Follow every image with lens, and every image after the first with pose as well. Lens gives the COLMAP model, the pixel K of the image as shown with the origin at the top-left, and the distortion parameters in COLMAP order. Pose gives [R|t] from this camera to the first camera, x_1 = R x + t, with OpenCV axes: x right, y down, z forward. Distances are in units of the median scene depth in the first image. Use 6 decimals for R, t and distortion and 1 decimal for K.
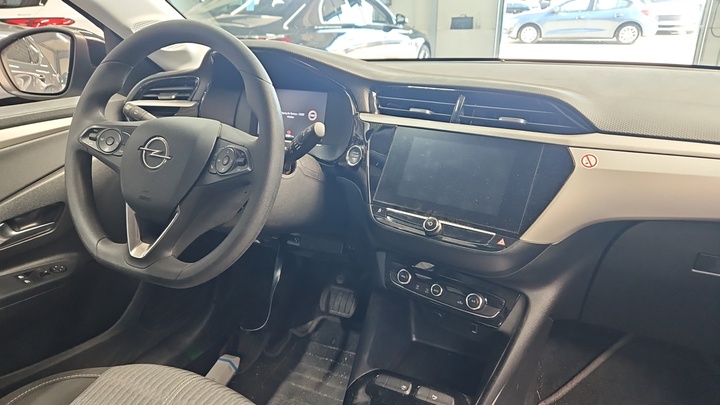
lens RADIAL K [[487.8, 0, 362.3], [0, 487.8, 183.0], [0, 0, 1]] dist [0.027331, -0.003461]
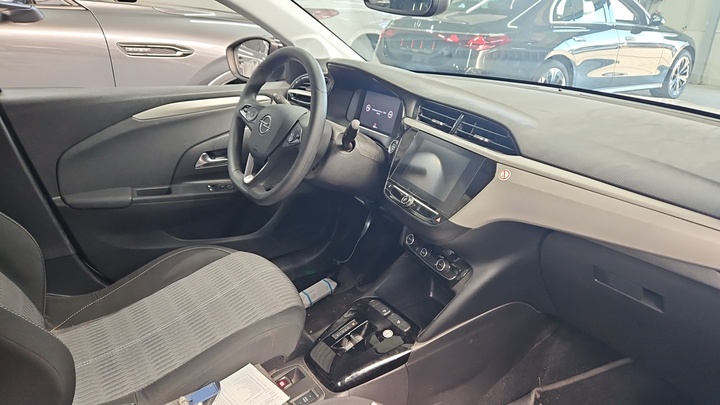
lens RADIAL K [[487.8, 0, 362.3], [0, 487.8, 183.0], [0, 0, 1]] dist [0.027331, -0.003461]
pose [[0.879422, 0.193420, -0.434978, 0.571031], [-0.184252, 0.980818, 0.063623, -0.028601], [0.438940, 0.024194, 0.898190, -0.319679]]
